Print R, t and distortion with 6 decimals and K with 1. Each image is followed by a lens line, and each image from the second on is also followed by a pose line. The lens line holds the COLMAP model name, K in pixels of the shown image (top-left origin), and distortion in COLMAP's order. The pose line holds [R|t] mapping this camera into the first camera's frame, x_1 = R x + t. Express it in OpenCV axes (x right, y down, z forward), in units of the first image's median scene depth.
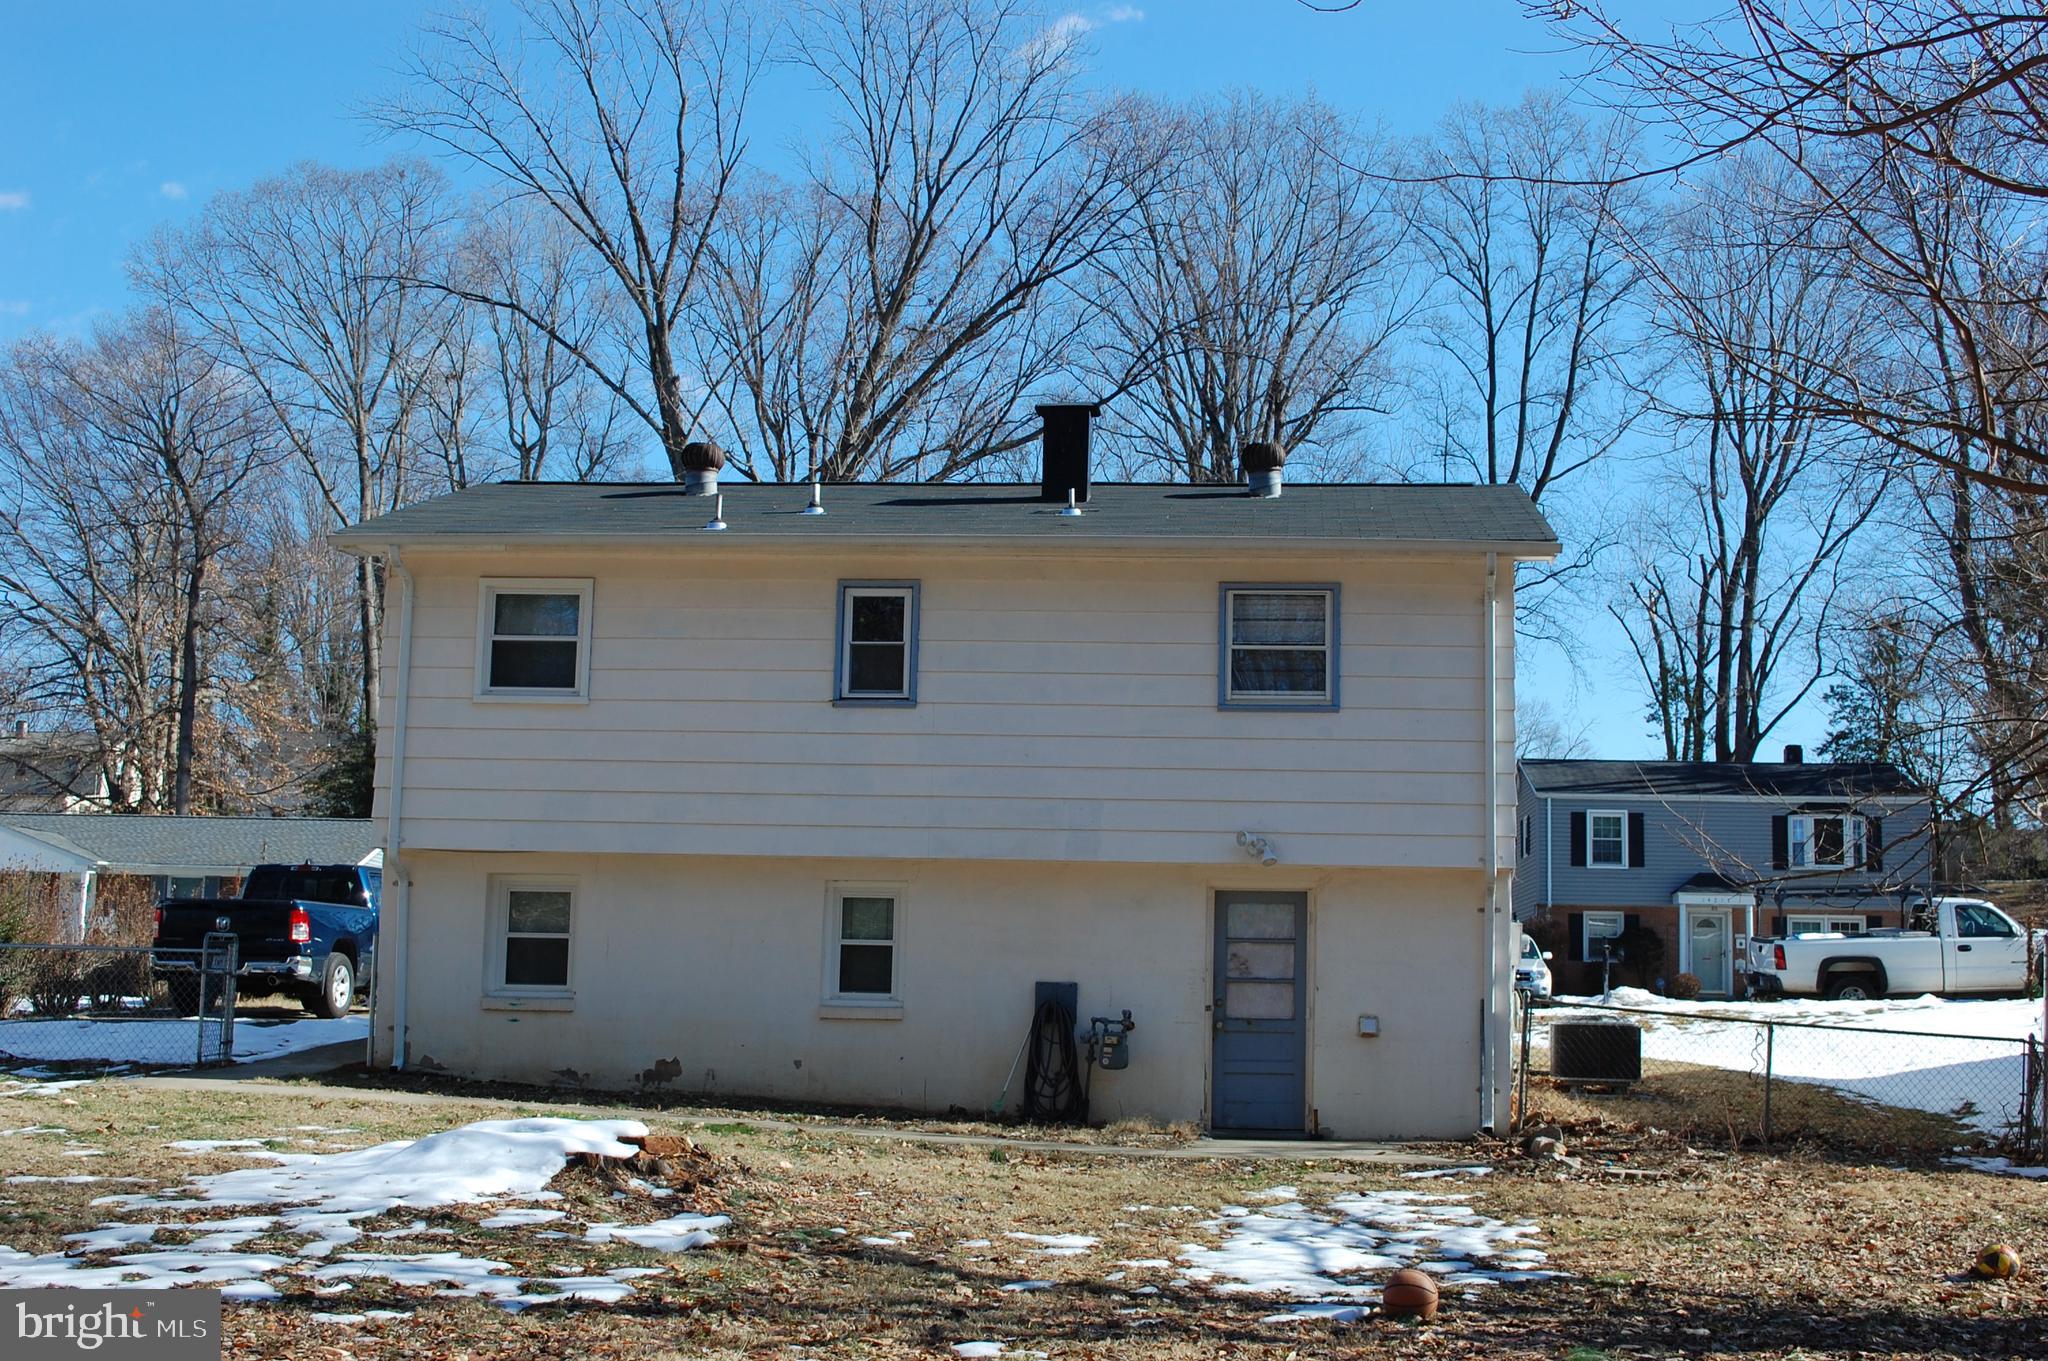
lens RADIAL K [[2548.8, 0, 1034.8], [0, 2548.8, 679.5], [0, 0, 1]] dist [-0.069059, 0.000000]
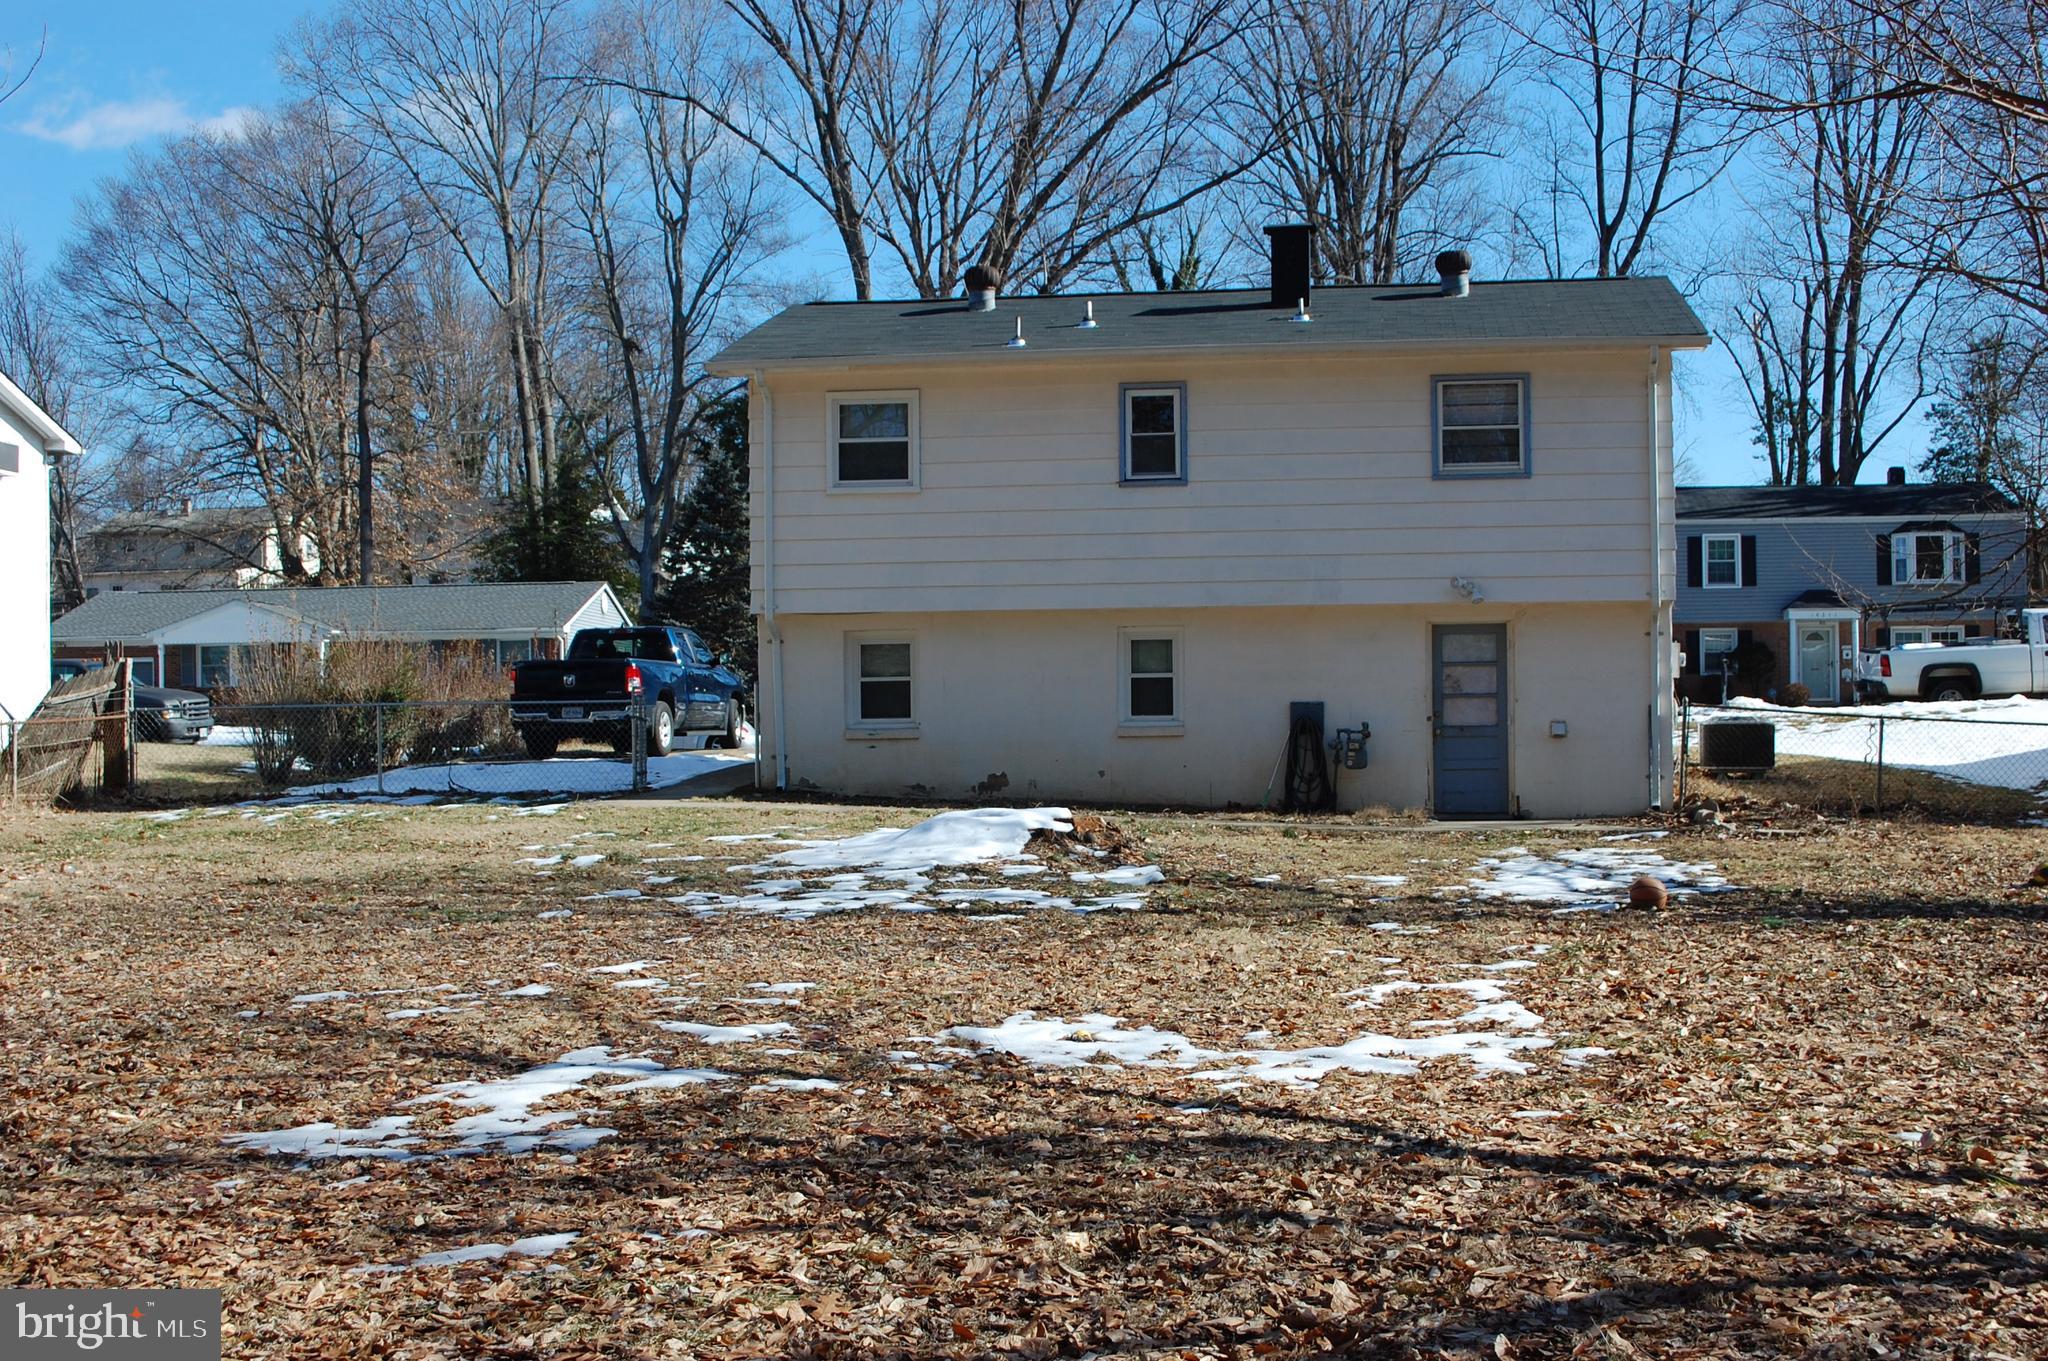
lens RADIAL K [[2548.8, 0, 1018.3], [0, 2548.8, 746.7], [0, 0, 1]] dist [-0.069059, 0.000000]
pose [[0.998509, -0.031619, -0.044493, -0.076357], [0.037136, 0.990921, 0.129211, -0.025917], [0.040003, -0.130671, 0.990618, -0.244287]]
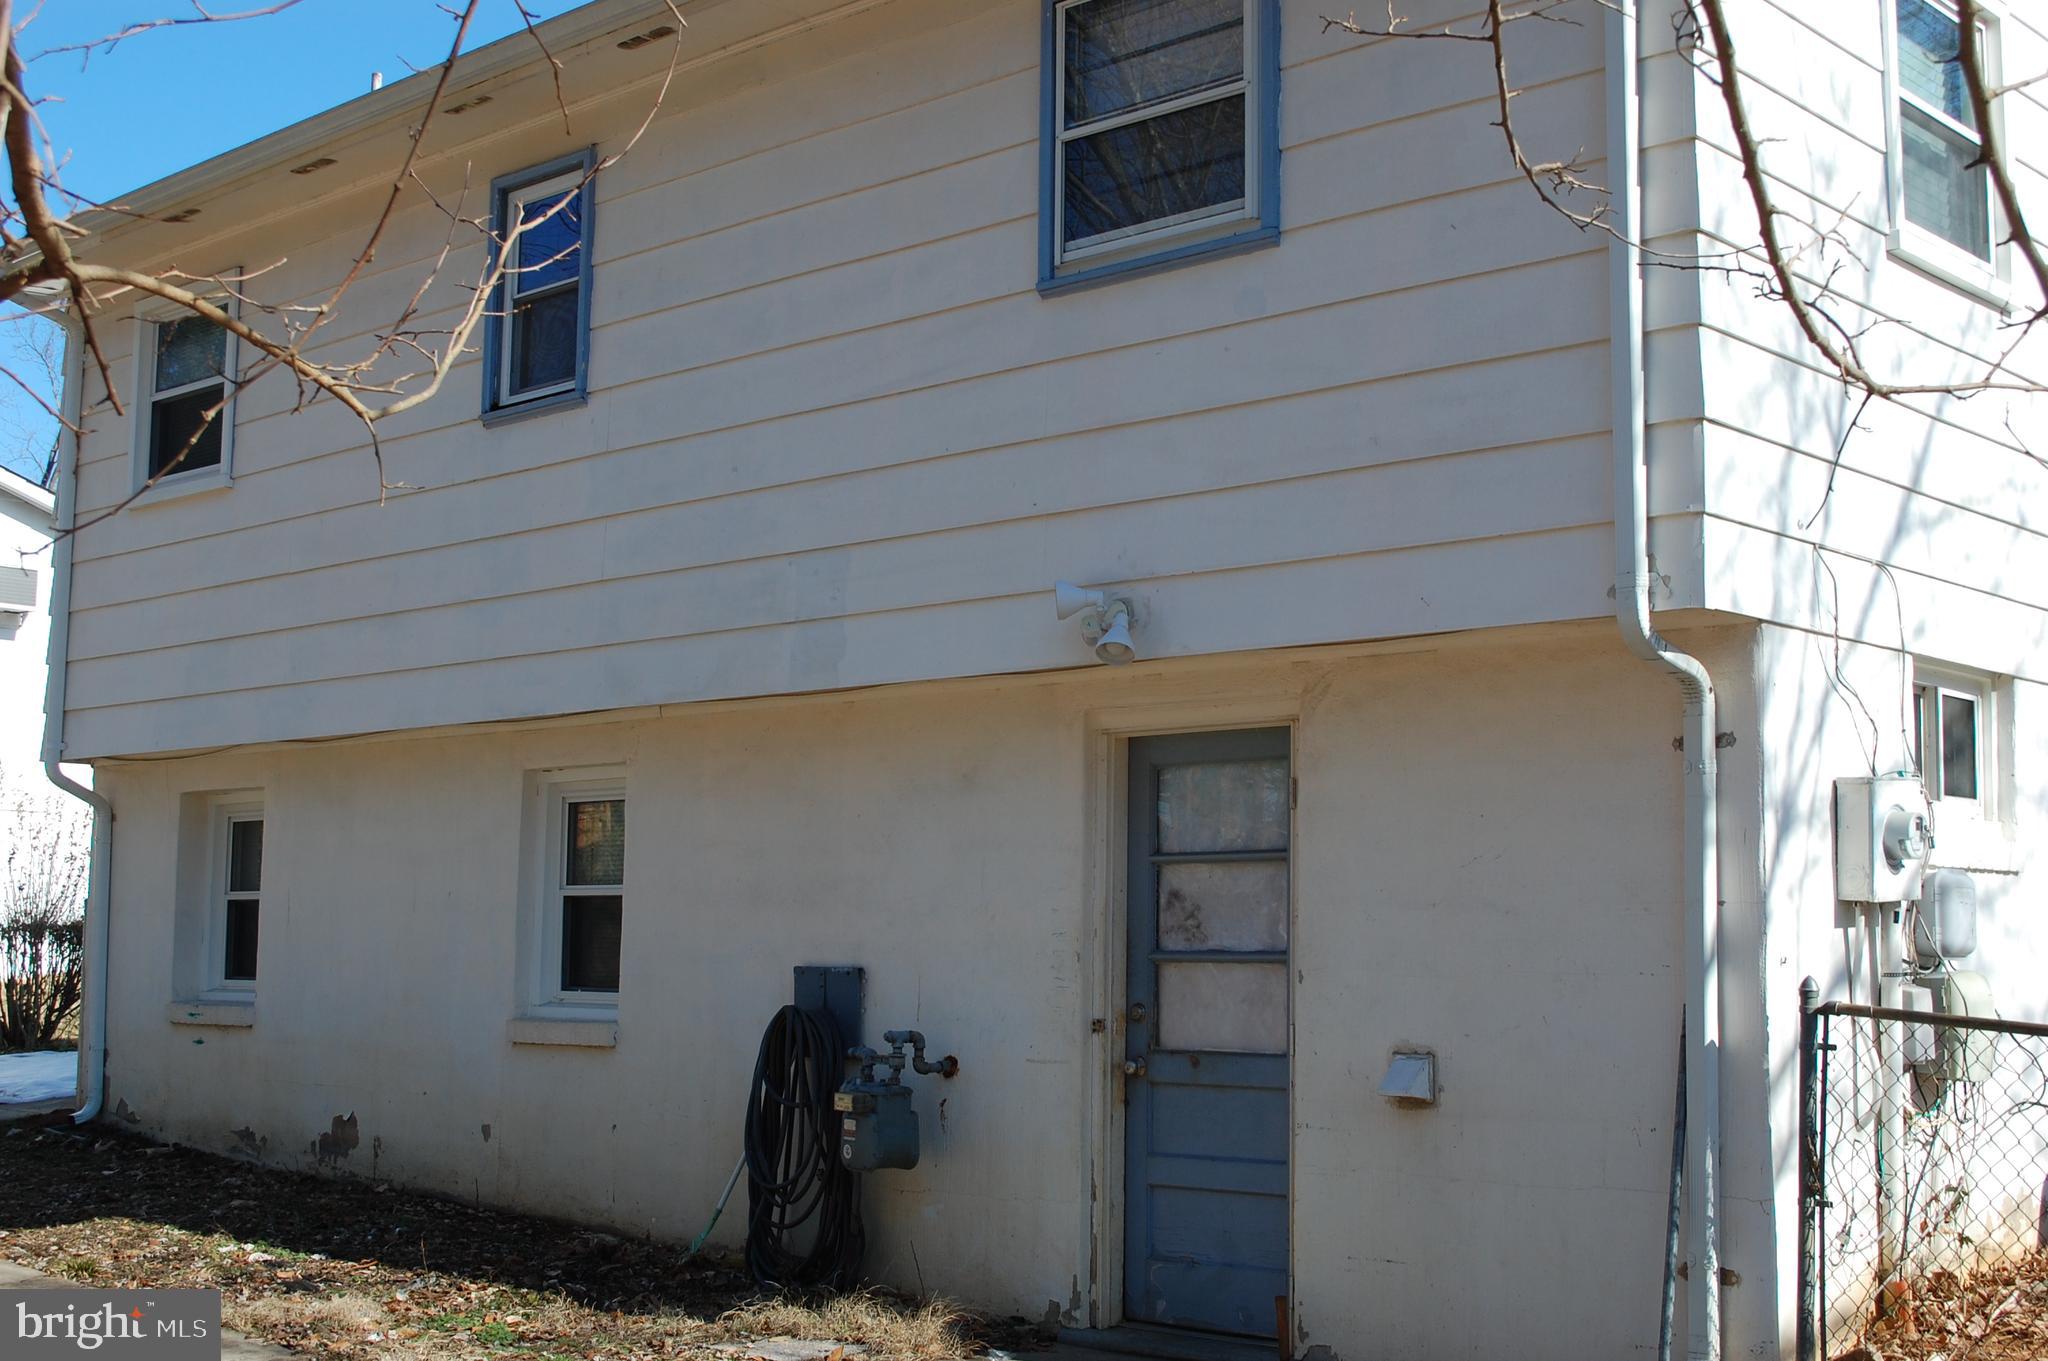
lens RADIAL K [[2548.8, 0, 1030.3], [0, 2548.8, 675.3], [0, 0, 1]] dist [-0.069059, 0.000000]
pose [[0.793728, -0.080861, -0.602874, 0.301632], [0.090481, 0.995794, -0.014436, 0.075931], [0.601505, -0.043091, 0.797706, 0.652639]]
